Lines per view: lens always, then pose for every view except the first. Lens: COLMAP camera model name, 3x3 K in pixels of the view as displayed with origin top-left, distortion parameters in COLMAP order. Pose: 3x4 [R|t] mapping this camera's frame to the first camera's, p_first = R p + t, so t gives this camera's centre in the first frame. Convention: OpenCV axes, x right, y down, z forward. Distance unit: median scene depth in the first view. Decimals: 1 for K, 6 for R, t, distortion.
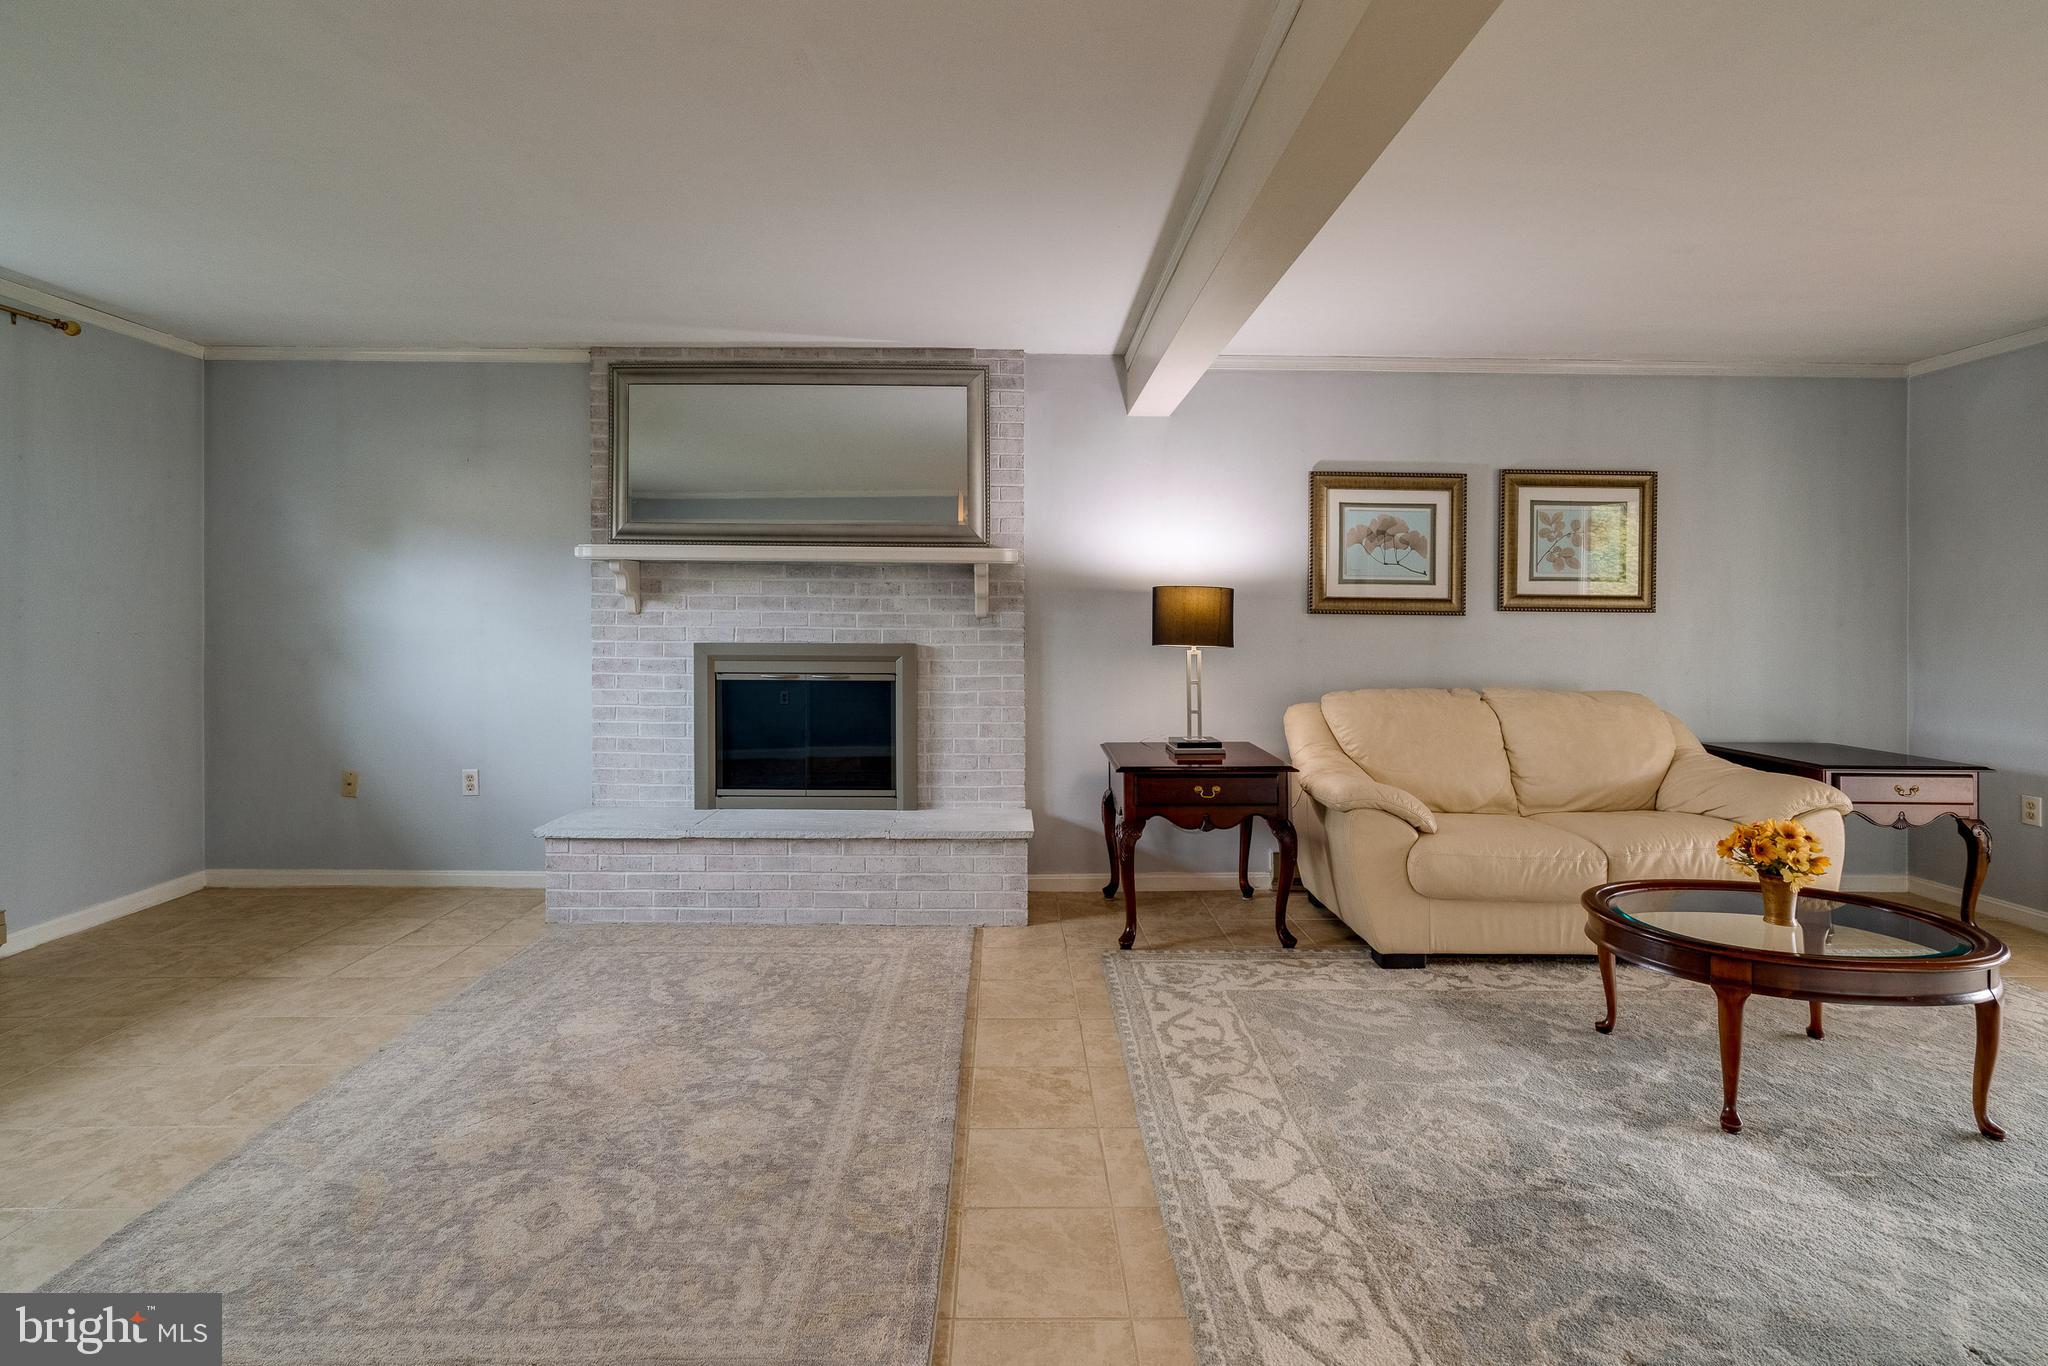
lens RADIAL K [[939.6, 0, 1014.1], [0, 939.6, 621.0], [0, 0, 1]] dist [-0.007850, 0.001237]
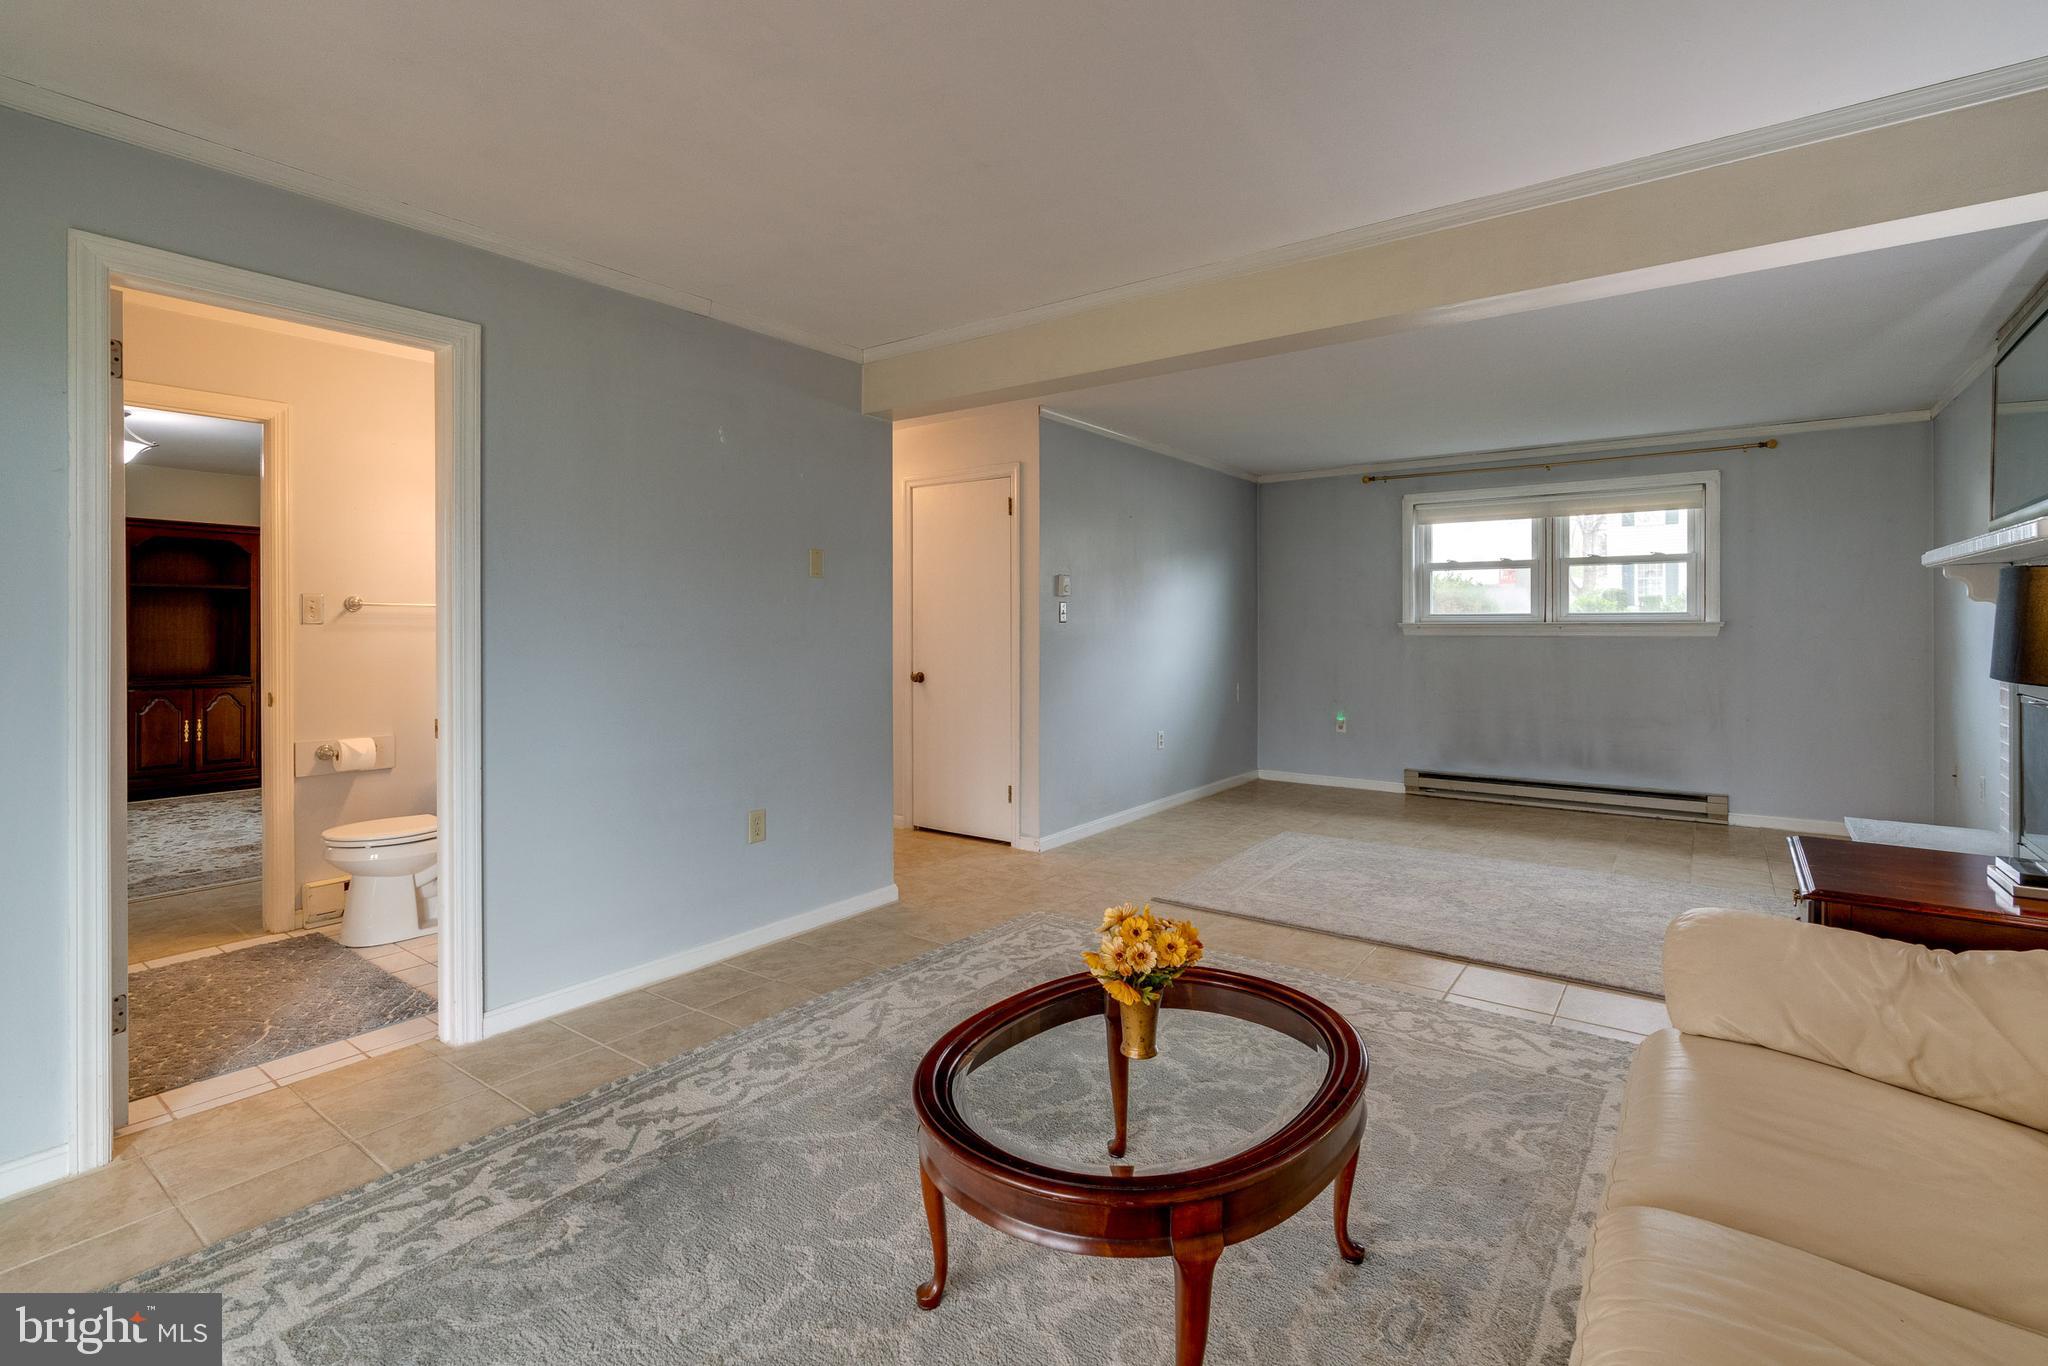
lens RADIAL K [[939.6, 0, 1020.4], [0, 939.6, 631.5], [0, 0, 1]] dist [-0.007850, 0.001237]
pose [[-0.603106, 0.004179, -0.797650, 0.857710], [0.002254, 0.999991, 0.003535, -0.004990], [0.797658, 0.000334, -0.603110, 0.794125]]
